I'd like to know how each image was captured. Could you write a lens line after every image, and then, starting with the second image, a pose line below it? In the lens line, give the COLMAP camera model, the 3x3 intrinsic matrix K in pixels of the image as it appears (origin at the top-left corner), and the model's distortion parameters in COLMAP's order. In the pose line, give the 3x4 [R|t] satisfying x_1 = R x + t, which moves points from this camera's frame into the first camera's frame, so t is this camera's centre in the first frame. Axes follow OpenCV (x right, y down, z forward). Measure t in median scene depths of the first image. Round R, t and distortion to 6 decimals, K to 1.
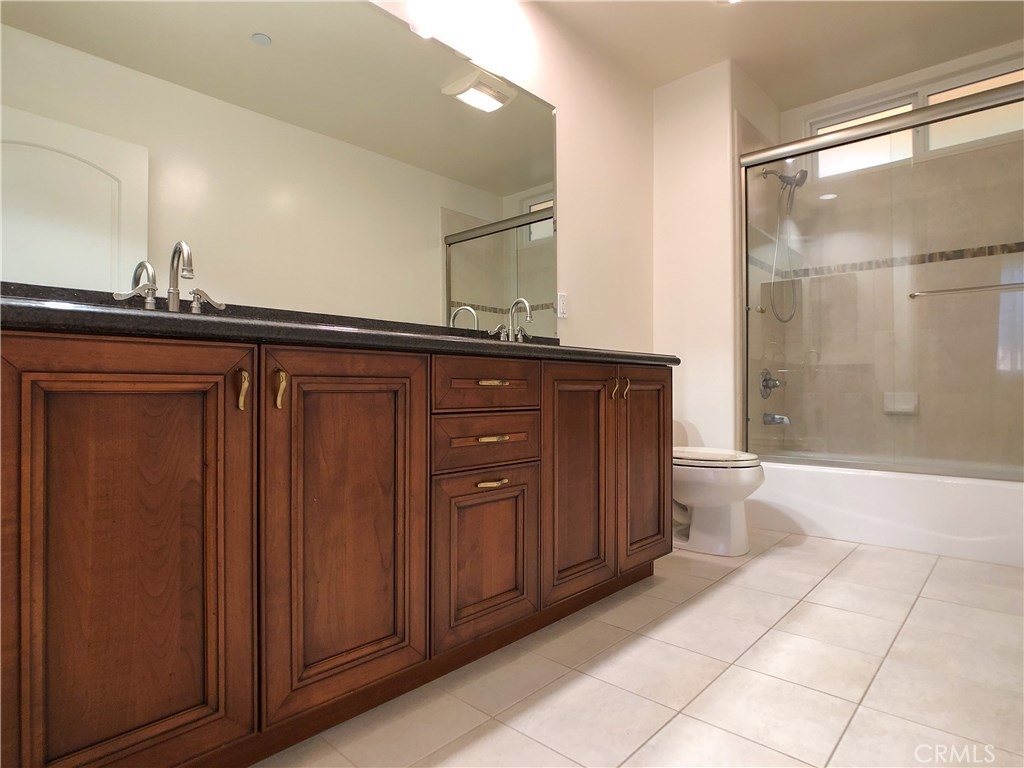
lens RADIAL K [[573.4, 0, 510.5], [0, 573.4, 386.4], [0, 0, 1]] dist [-0.038801, 0.011579]
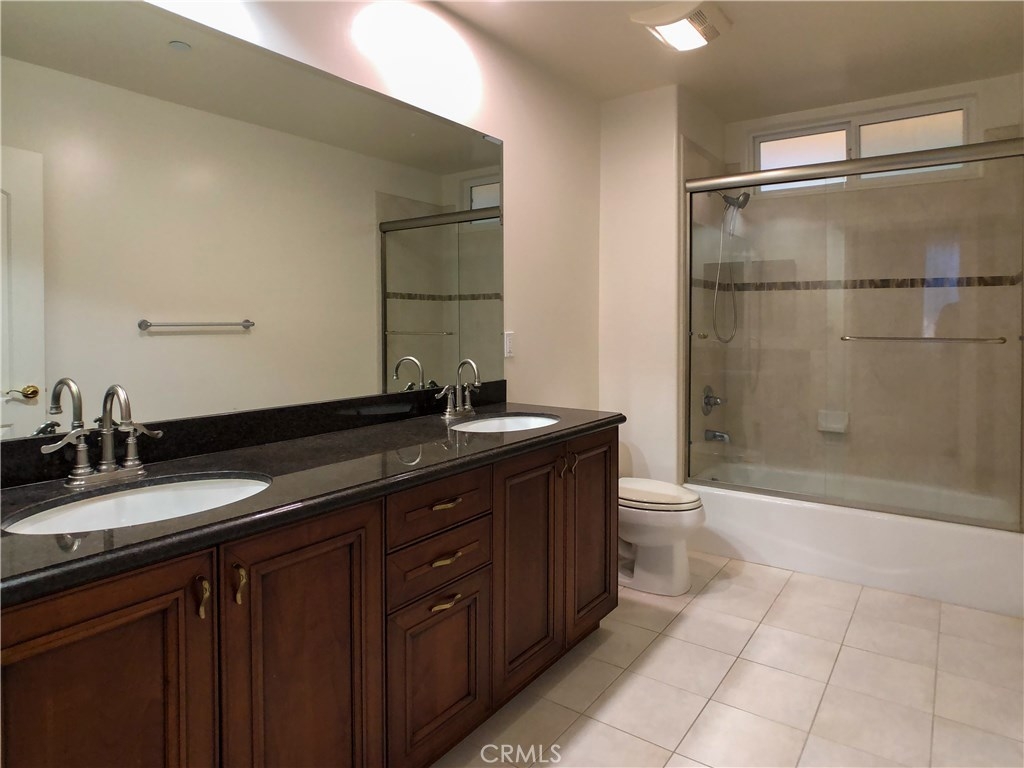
lens RADIAL K [[602.9, 0, 529.3], [0, 602.9, 383.1], [0, 0, 1]] dist [-0.031099, 0.001904]
pose [[0.991308, -0.000779, 0.131559, -0.012661], [-0.001617, 0.999835, 0.018104, -0.121899], [-0.131552, -0.018159, 0.991143, -0.031628]]
